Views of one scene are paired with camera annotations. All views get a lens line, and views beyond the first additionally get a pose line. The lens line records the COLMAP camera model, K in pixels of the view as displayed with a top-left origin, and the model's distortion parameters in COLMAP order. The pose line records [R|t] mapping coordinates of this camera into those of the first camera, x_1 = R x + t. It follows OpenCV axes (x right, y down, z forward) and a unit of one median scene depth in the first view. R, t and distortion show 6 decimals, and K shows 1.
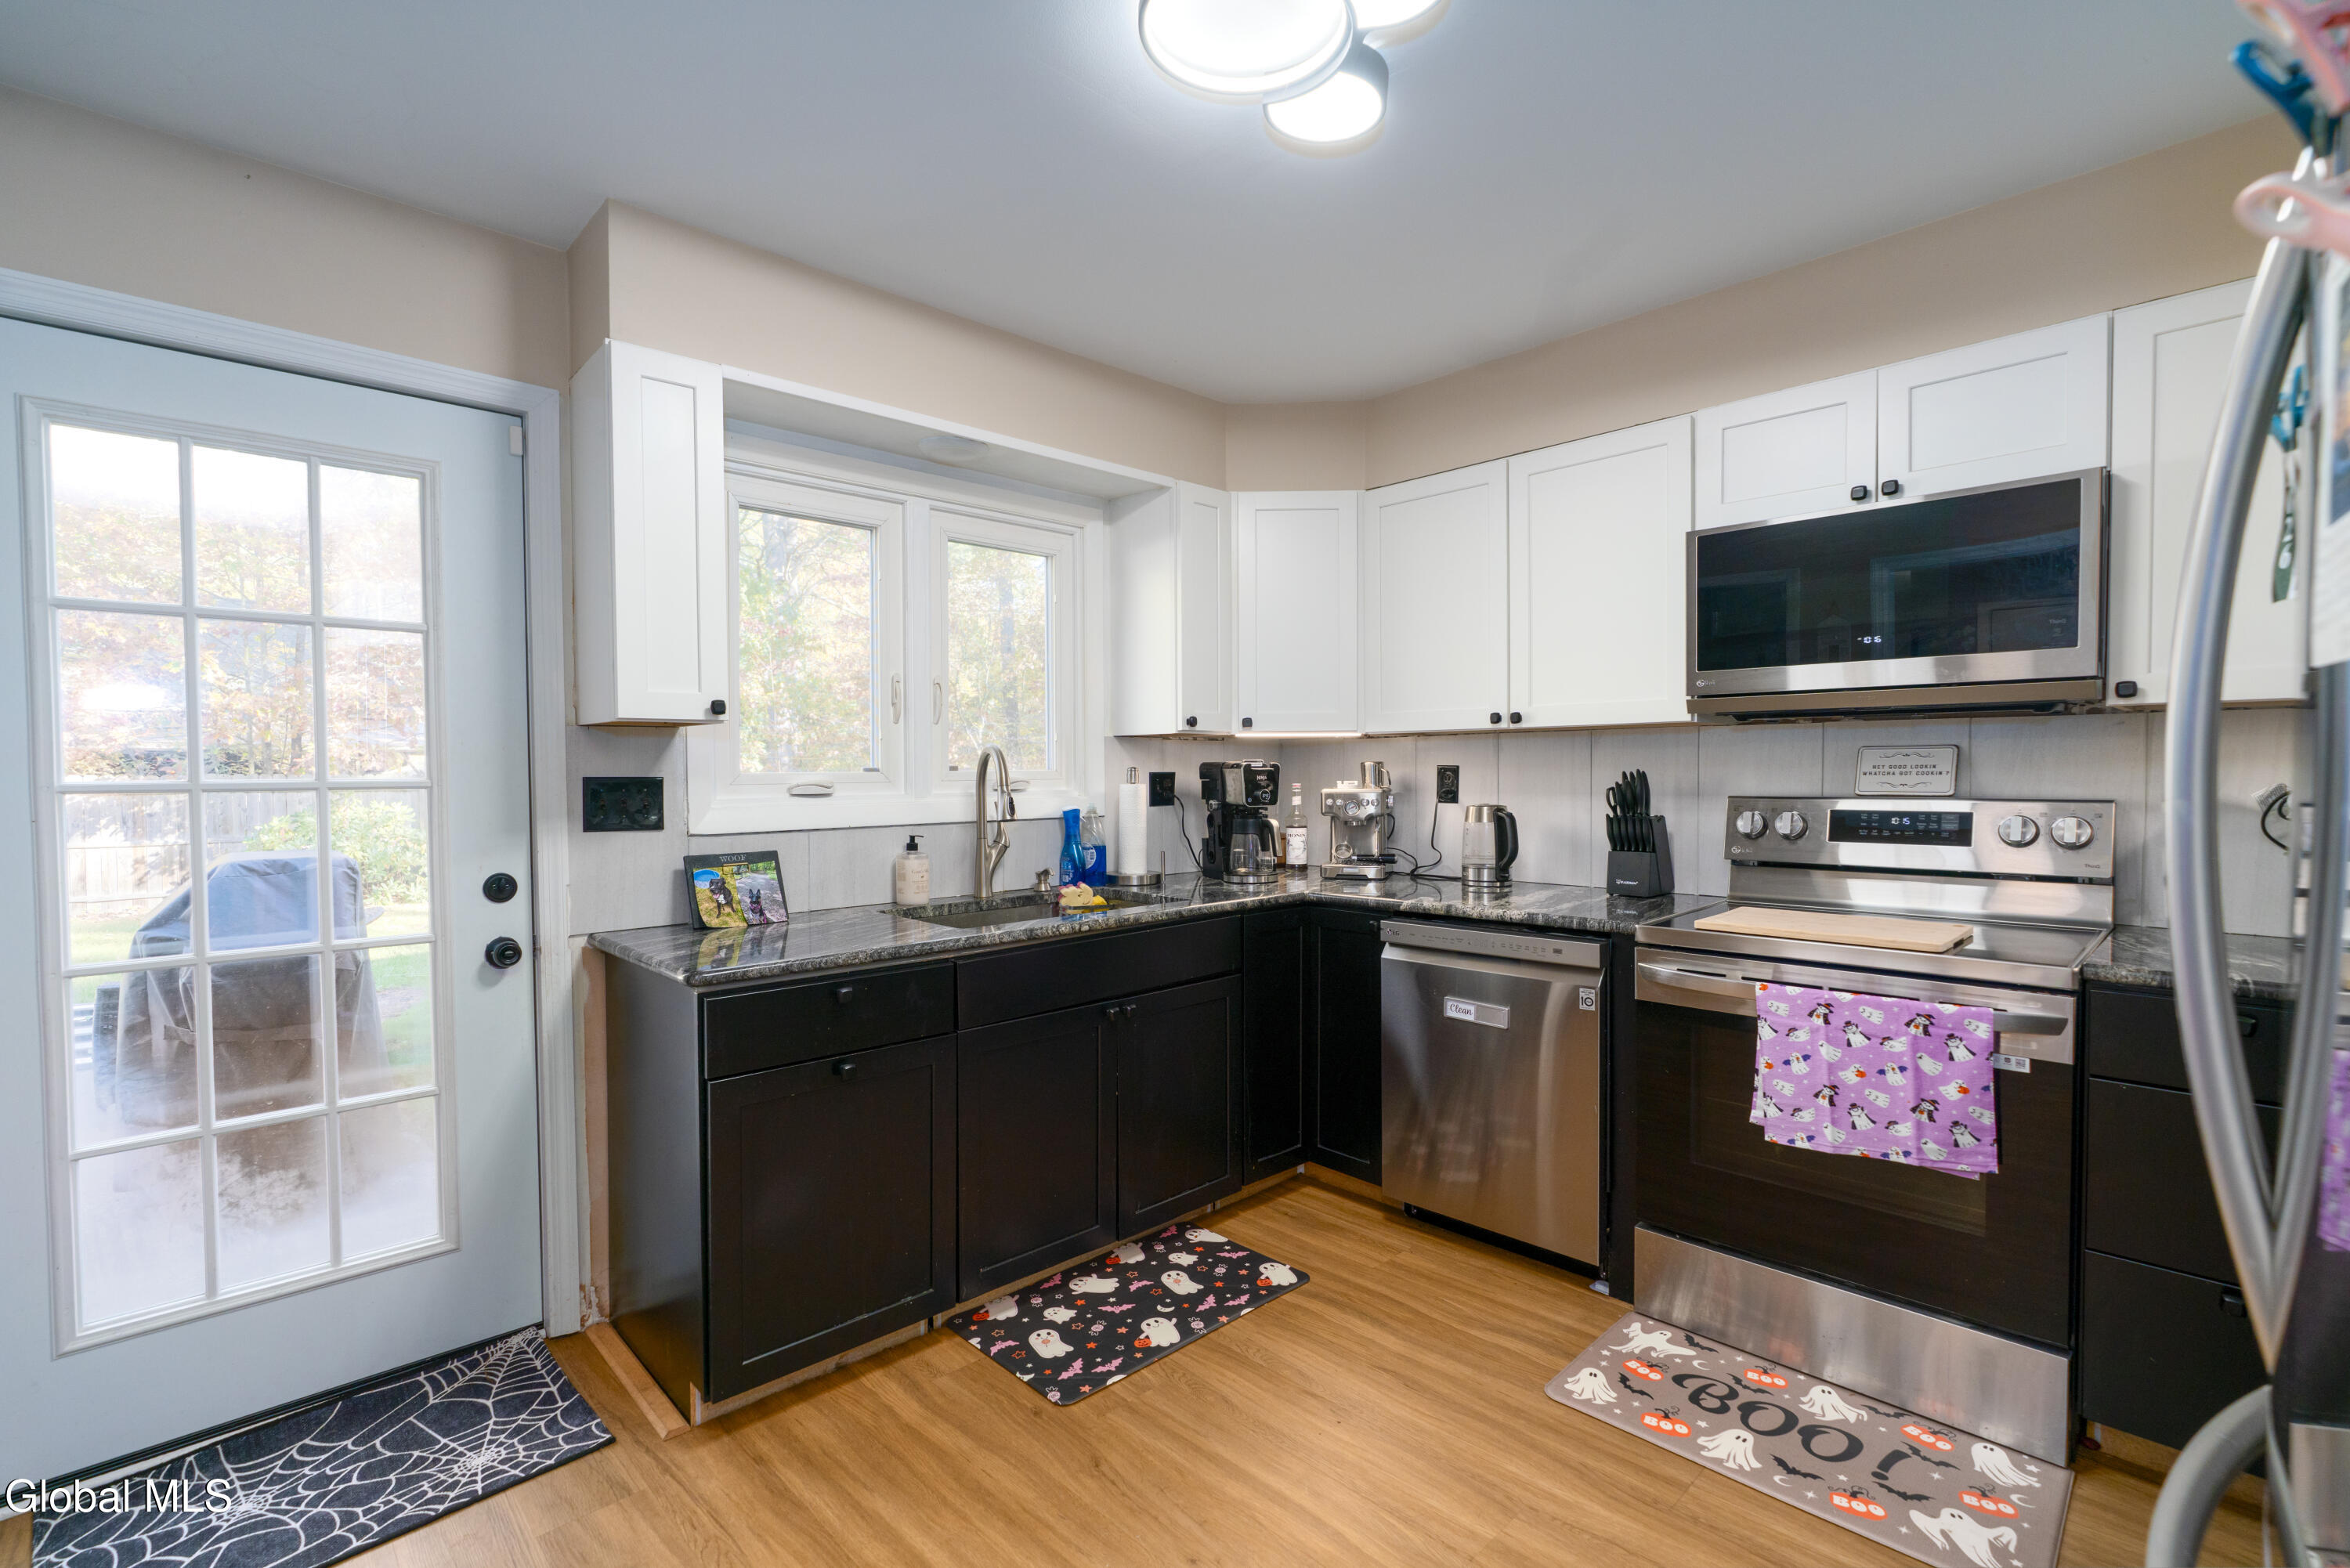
lens RADIAL K [[1059.2, 0, 1160.4], [0, 1059.2, 790.3], [0, 0, 1]] dist [-0.010218, 0.005176]
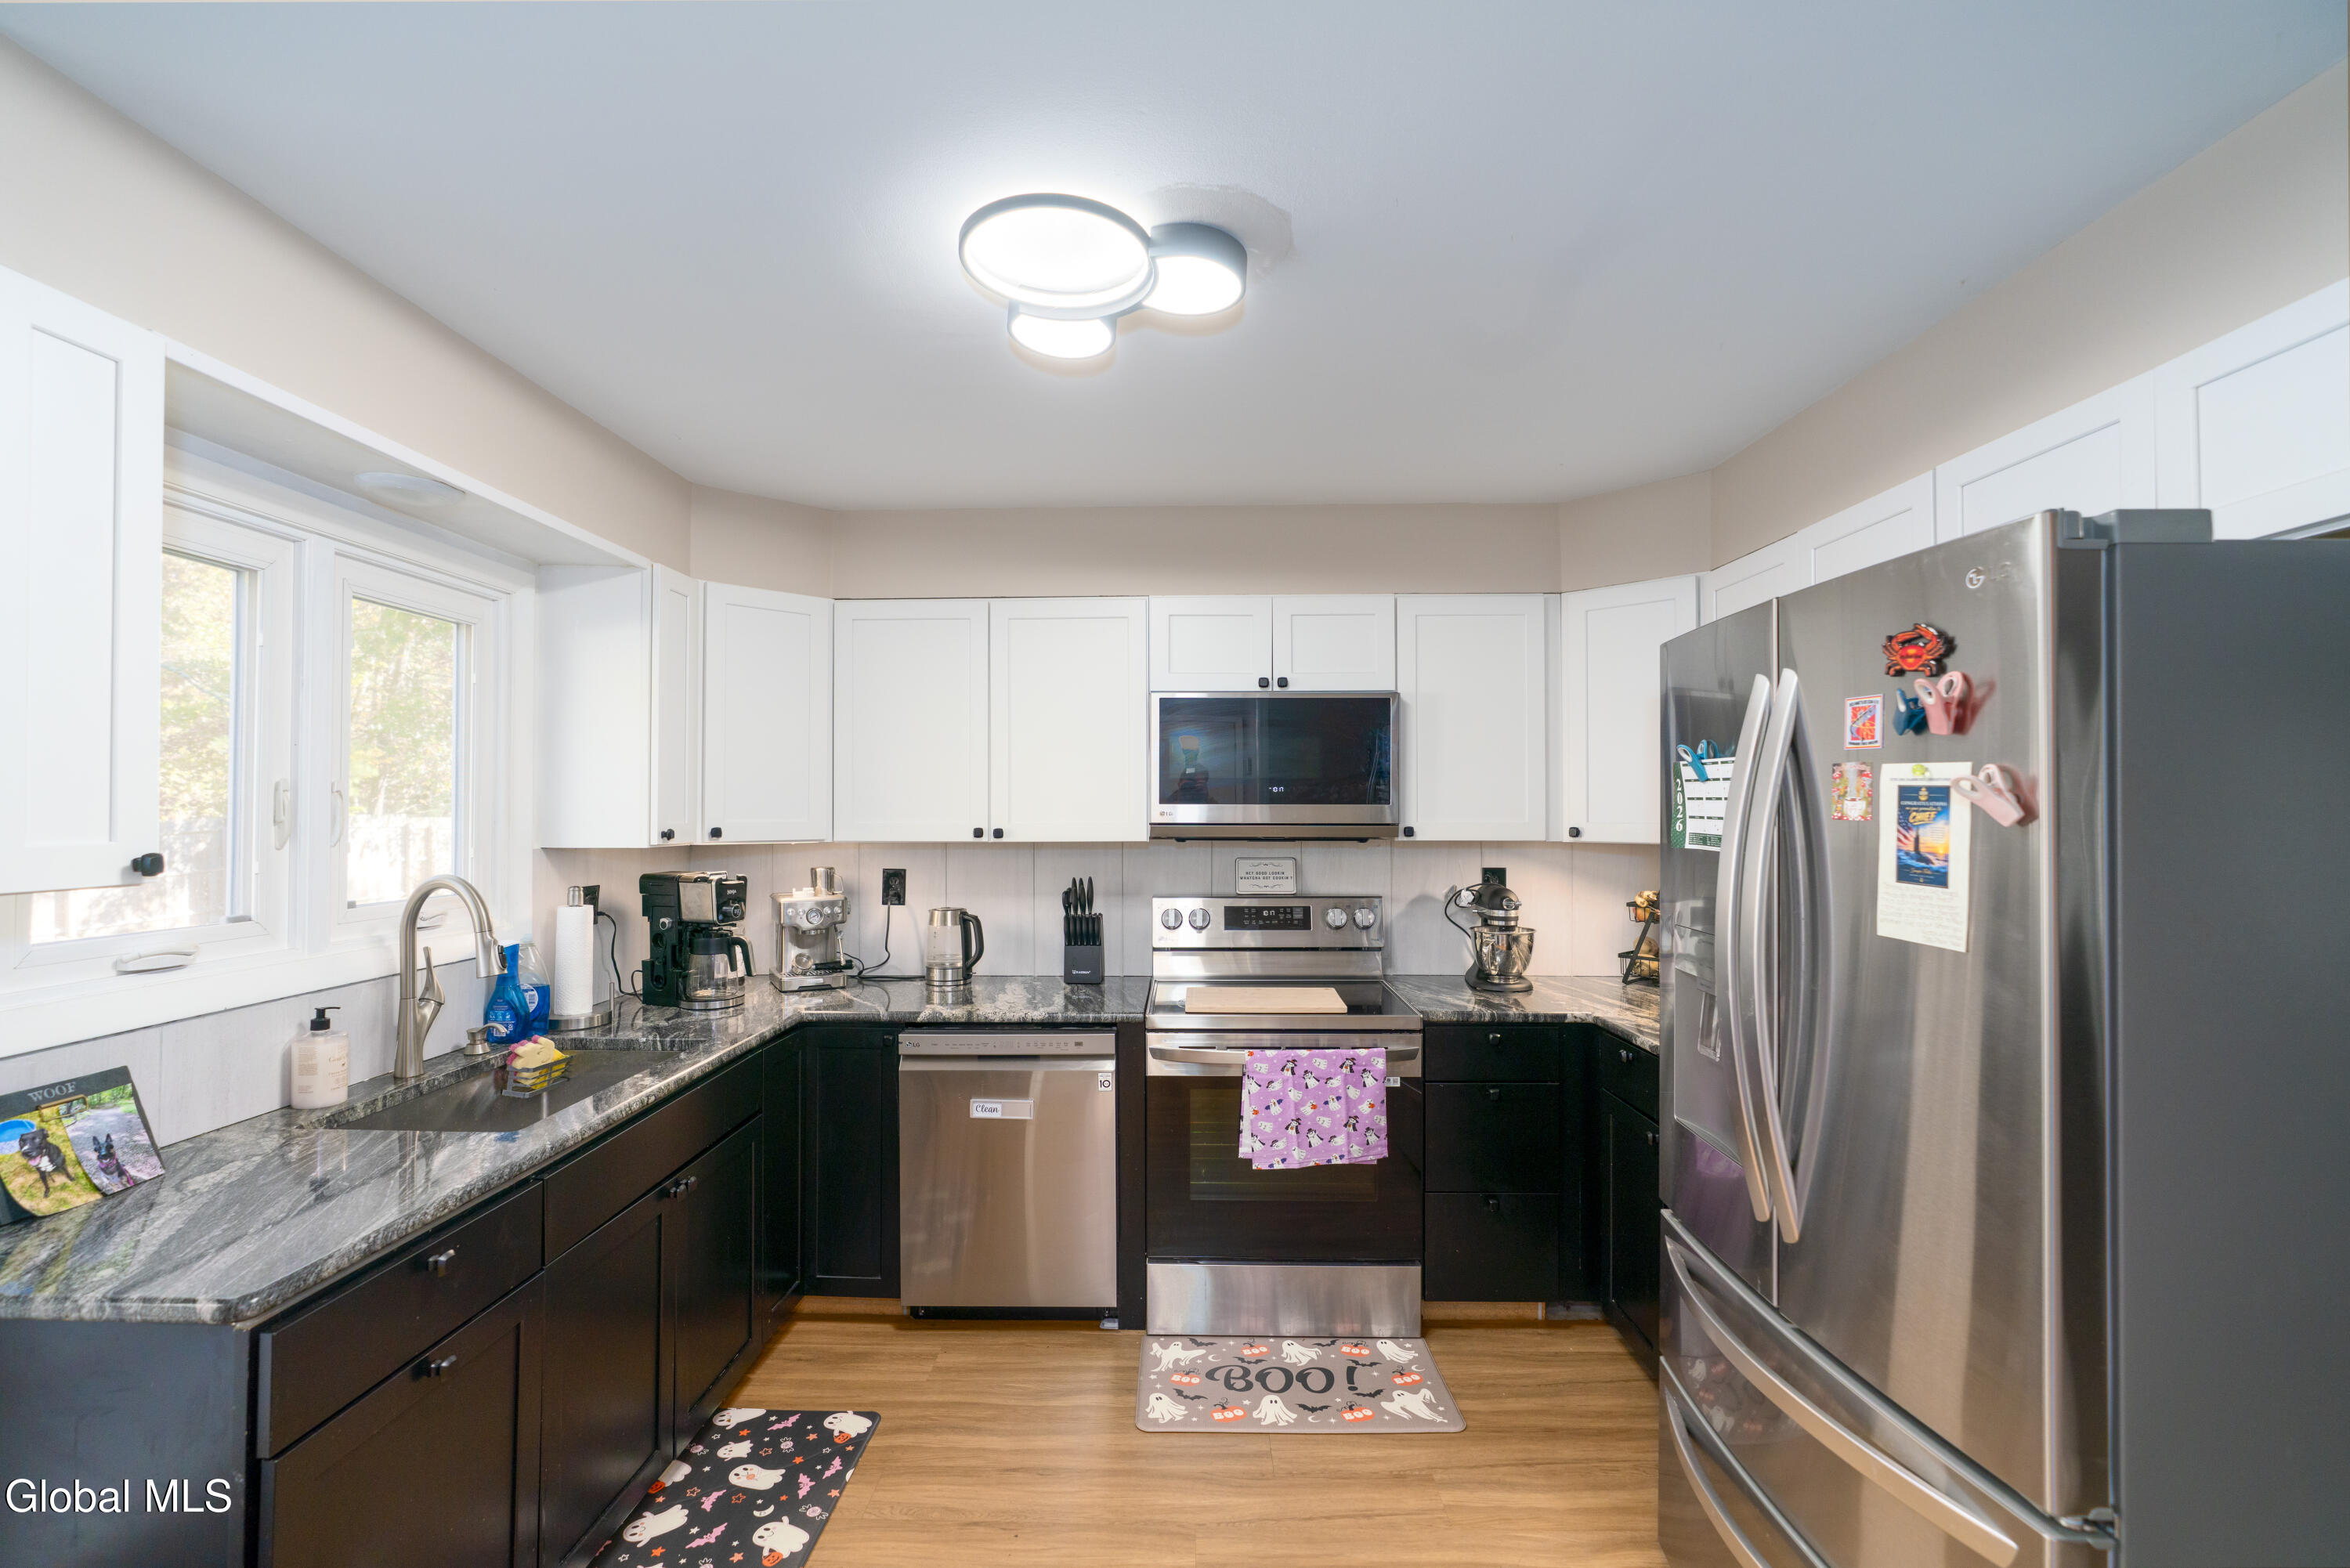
lens RADIAL K [[1059.2, 0, 1164.1], [0, 1059.2, 788.9], [0, 0, 1]] dist [-0.010218, 0.005176]
pose [[0.705624, 0.019374, 0.708322, -0.384816], [0.010022, 0.999253, -0.037315, -0.082768], [-0.708516, 0.033429, 0.704903, 0.101547]]
